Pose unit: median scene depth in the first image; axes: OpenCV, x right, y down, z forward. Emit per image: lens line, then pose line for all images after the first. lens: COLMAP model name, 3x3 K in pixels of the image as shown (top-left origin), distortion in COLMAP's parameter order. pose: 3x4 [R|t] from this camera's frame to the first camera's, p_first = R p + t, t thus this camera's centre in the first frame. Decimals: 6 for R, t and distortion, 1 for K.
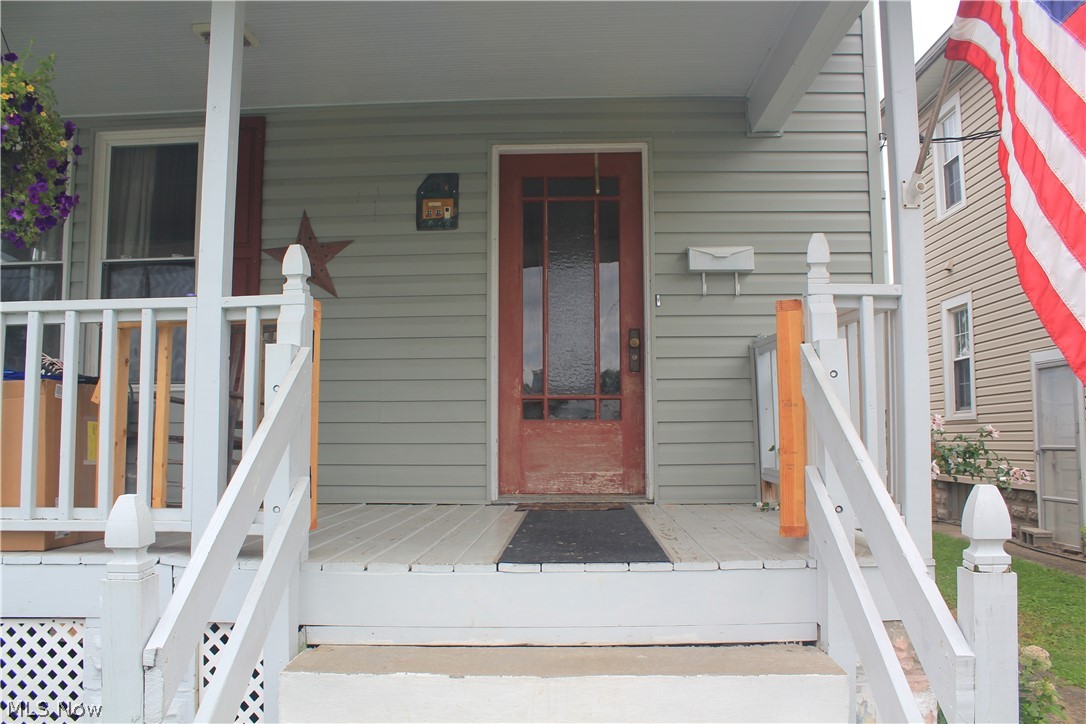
lens RADIAL K [[885.0, 0, 543.0], [0, 885.0, 362.0], [0, 0, 1]] dist [-0.169752, 0.128318]
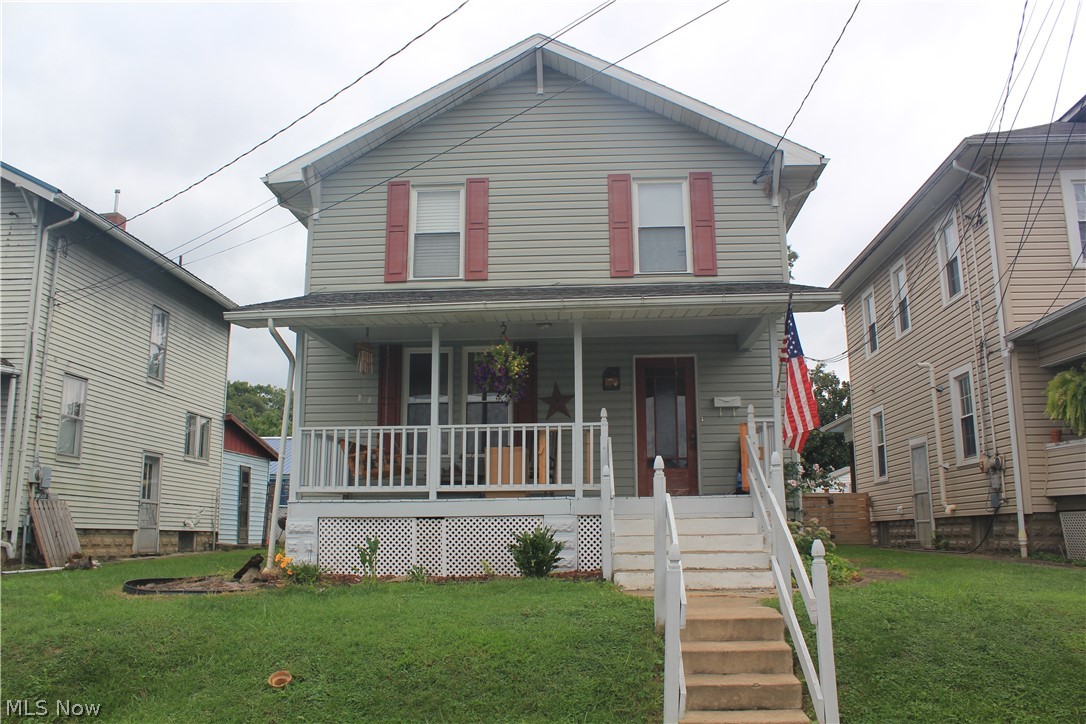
lens RADIAL K [[885.0, 0, 543.0], [0, 885.0, 362.0], [0, 0, 1]] dist [-0.169752, 0.128318]
pose [[0.999669, -0.005622, -0.025109, -0.248623], [0.002802, 0.993822, -0.110952, 0.043243], [0.025578, 0.110845, 0.993509, -1.455027]]
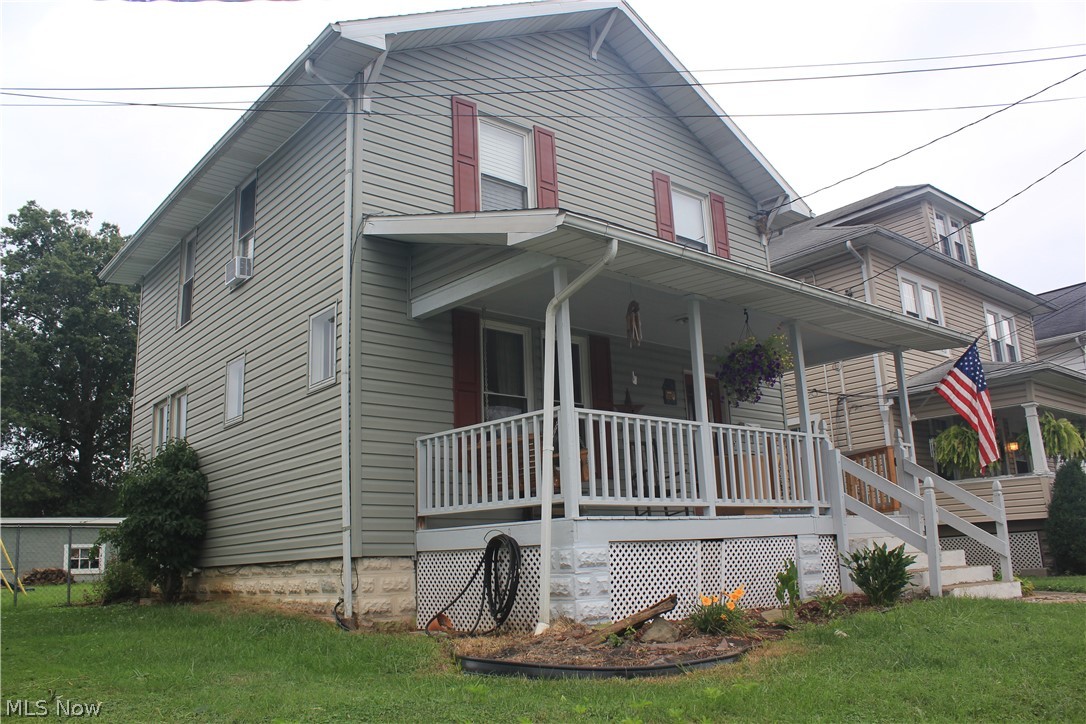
lens RADIAL K [[885.0, 0, 543.0], [0, 885.0, 362.0], [0, 0, 1]] dist [-0.169752, 0.128318]
pose [[0.740303, 0.132219, 0.659143, -1.826928], [-0.017096, 0.983854, -0.178152, 0.143404], [-0.672056, 0.120618, 0.730611, -0.411675]]
